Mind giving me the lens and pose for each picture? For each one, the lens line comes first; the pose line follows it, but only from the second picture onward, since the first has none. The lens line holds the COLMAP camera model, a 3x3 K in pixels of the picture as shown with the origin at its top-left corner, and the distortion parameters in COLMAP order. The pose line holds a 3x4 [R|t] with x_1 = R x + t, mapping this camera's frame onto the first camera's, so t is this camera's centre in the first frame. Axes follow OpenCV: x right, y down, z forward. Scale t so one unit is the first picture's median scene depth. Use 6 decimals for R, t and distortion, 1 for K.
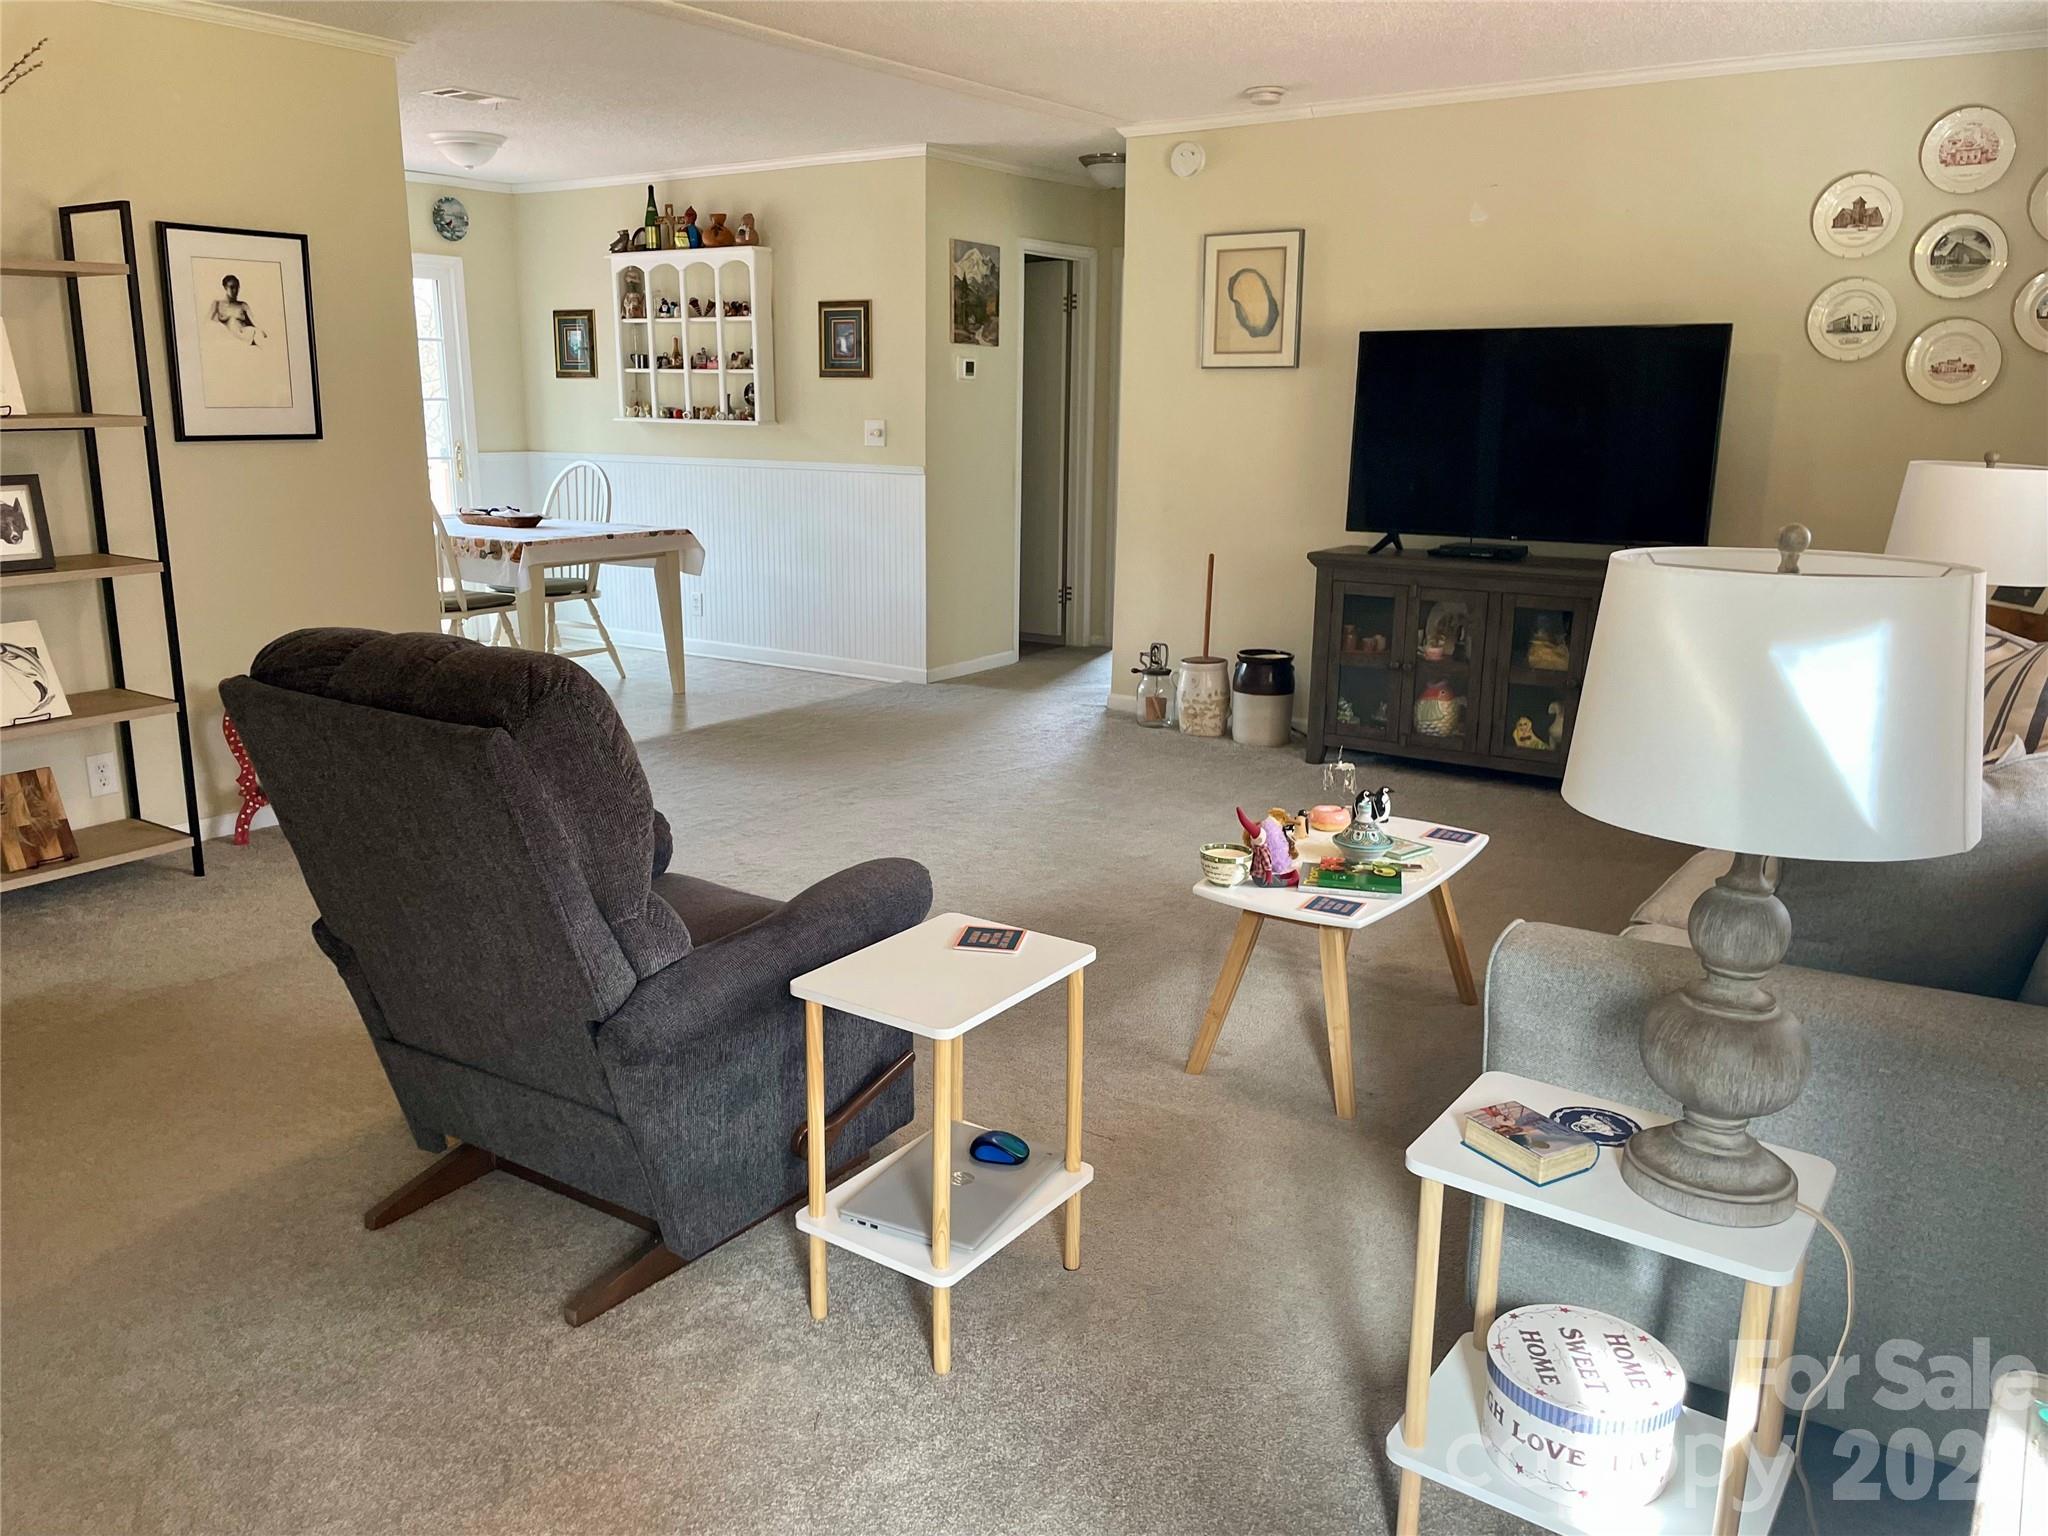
lens RADIAL K [[1564.0, 0, 1017.2], [0, 1564.0, 743.6], [0, 0, 1]] dist [0.078823, -0.104988]
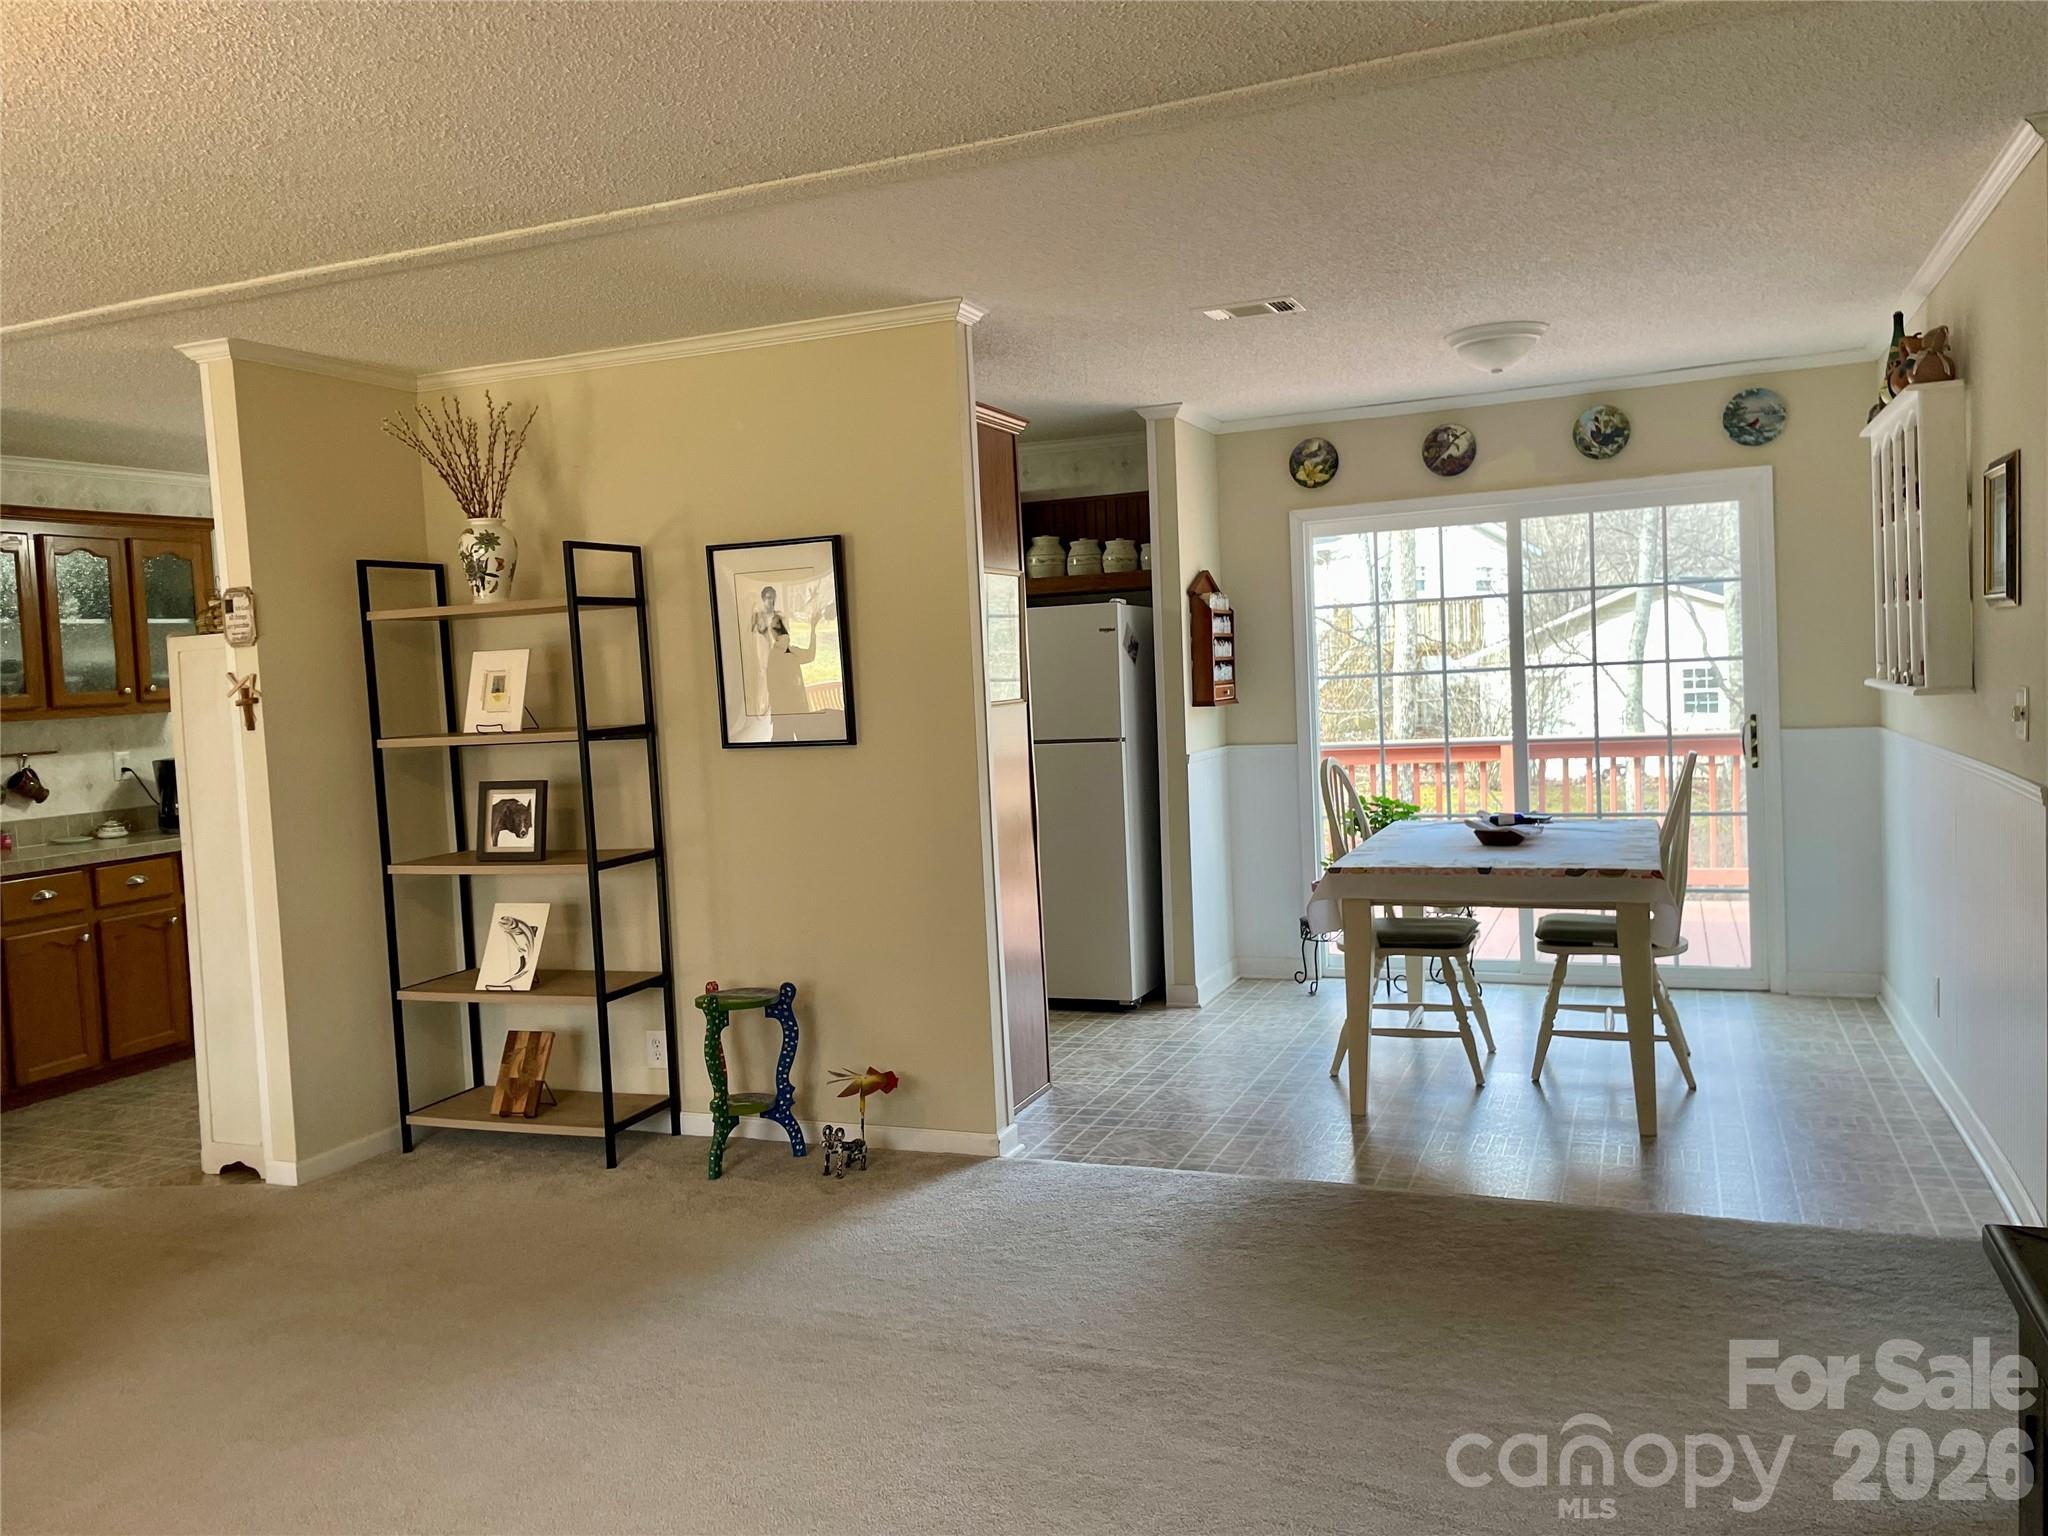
lens RADIAL K [[1564.0, 0, 1012.6], [0, 1564.0, 758.0], [0, 0, 1]] dist [0.078823, -0.104988]
pose [[0.219102, 0.037203, -0.974993, 0.519665], [-0.162677, 0.986679, 0.001093, -0.218044], [0.962045, 0.158369, 0.222235, 0.962307]]
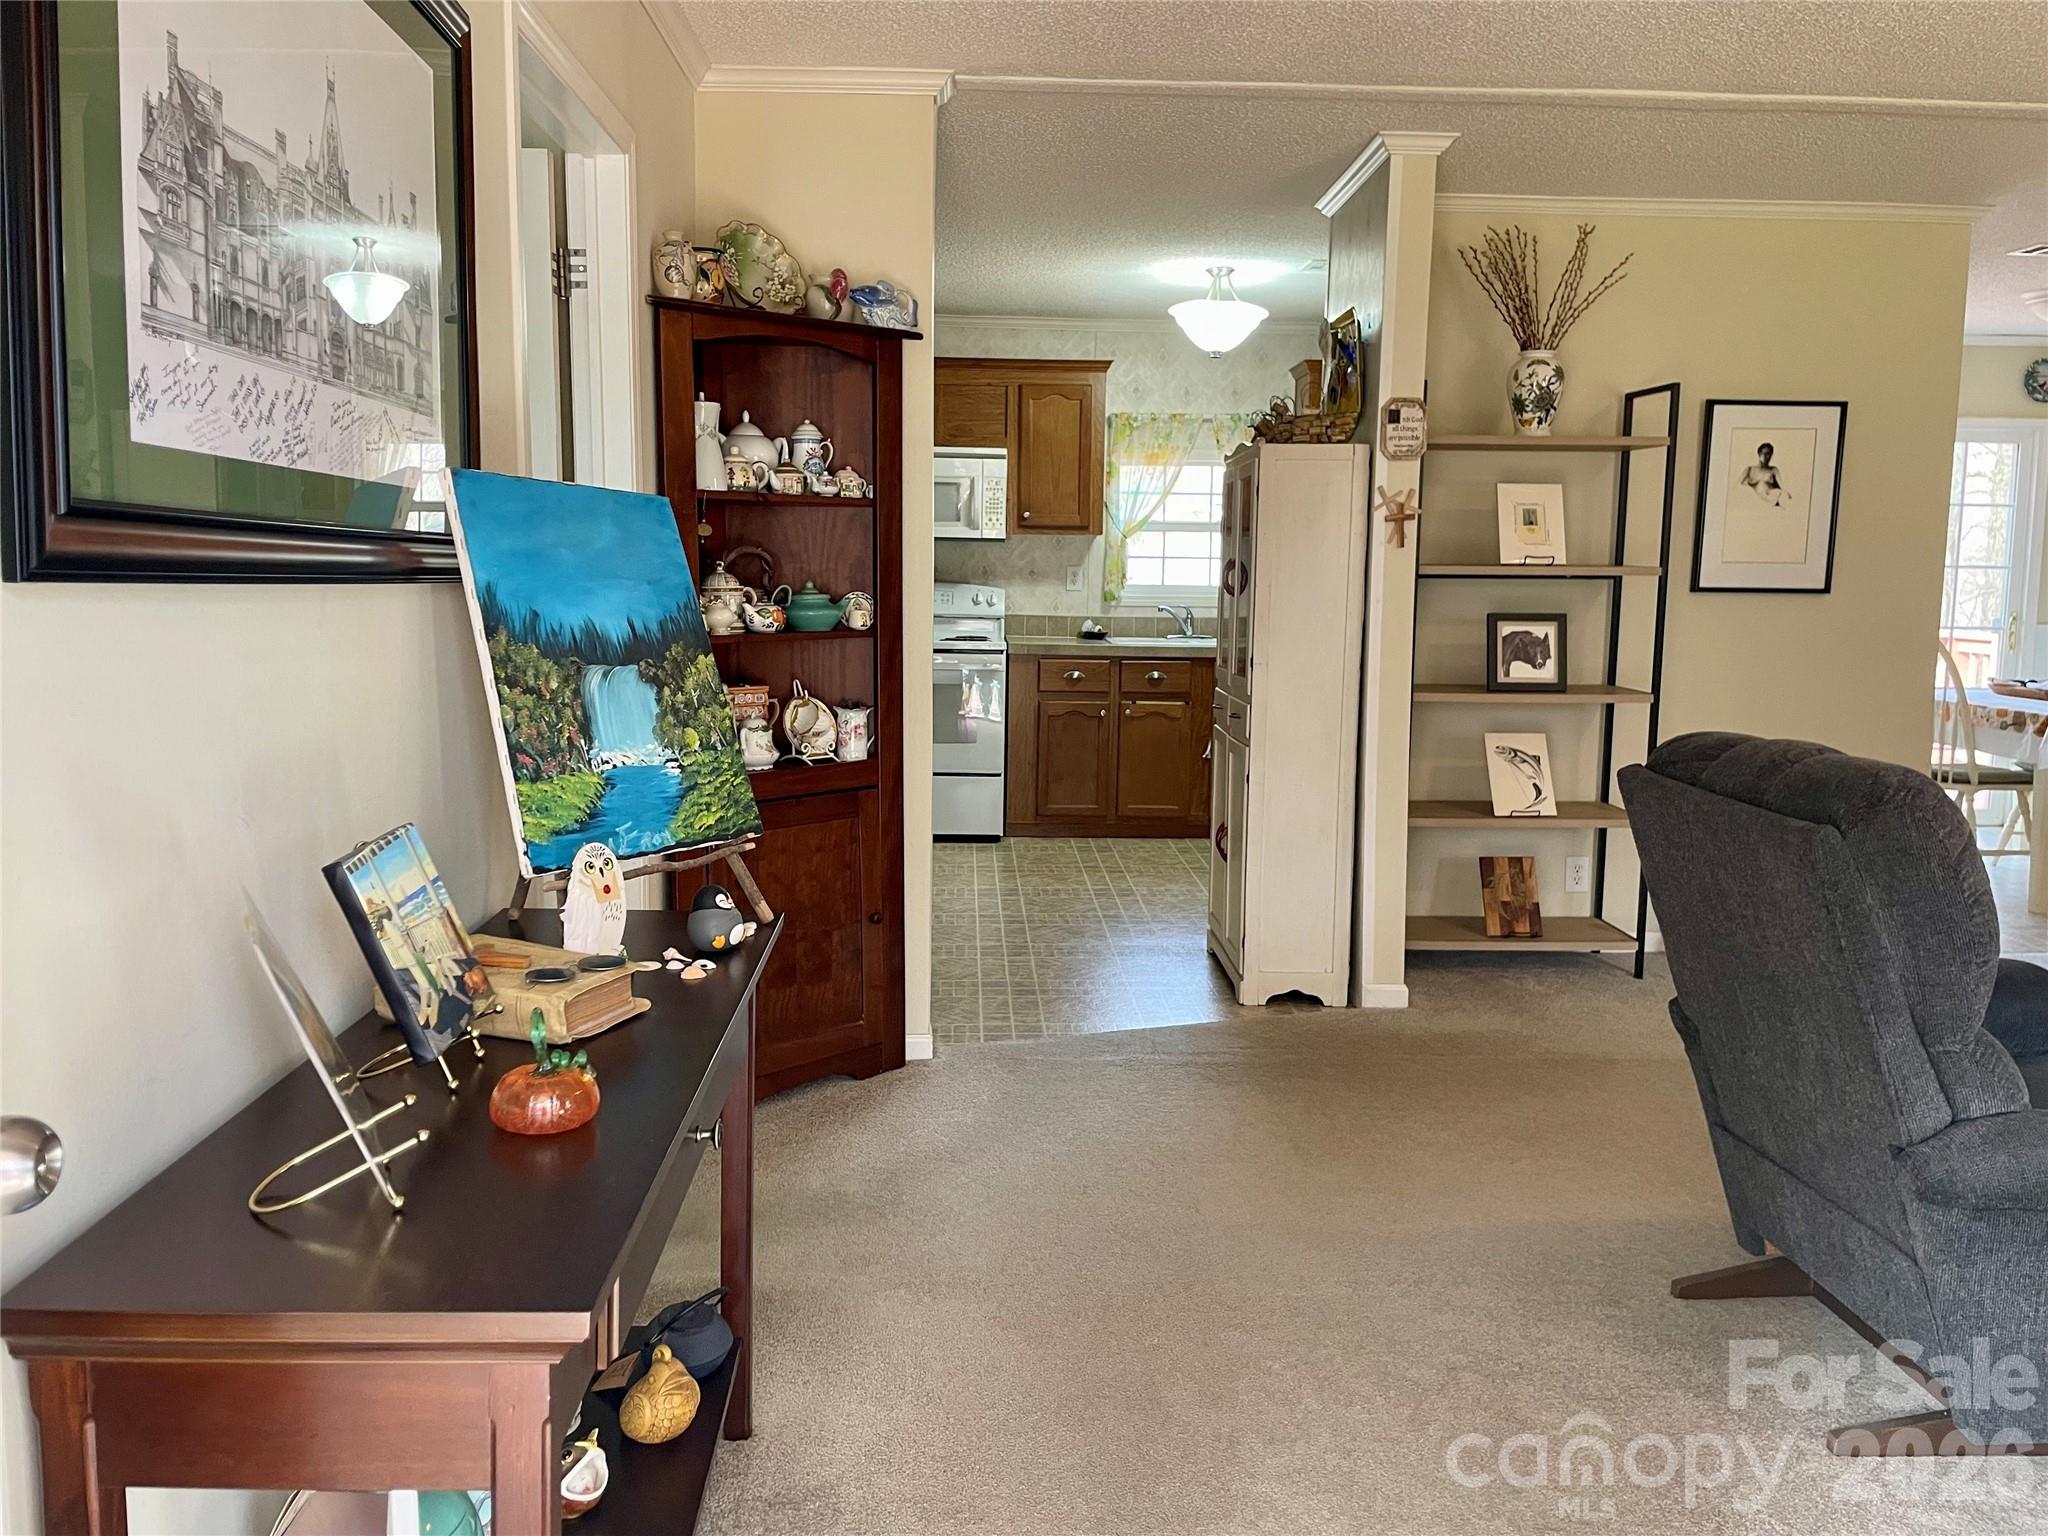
lens RADIAL K [[1564.0, 0, 1021.3], [0, 1564.0, 760.3], [0, 0, 1]] dist [0.078823, -0.104988]
pose [[0.603152, 0.101722, -0.791114, 0.080021], [-0.183040, 0.983017, -0.013154, 0.027241], [0.776341, 0.152739, 0.611528, -0.029916]]
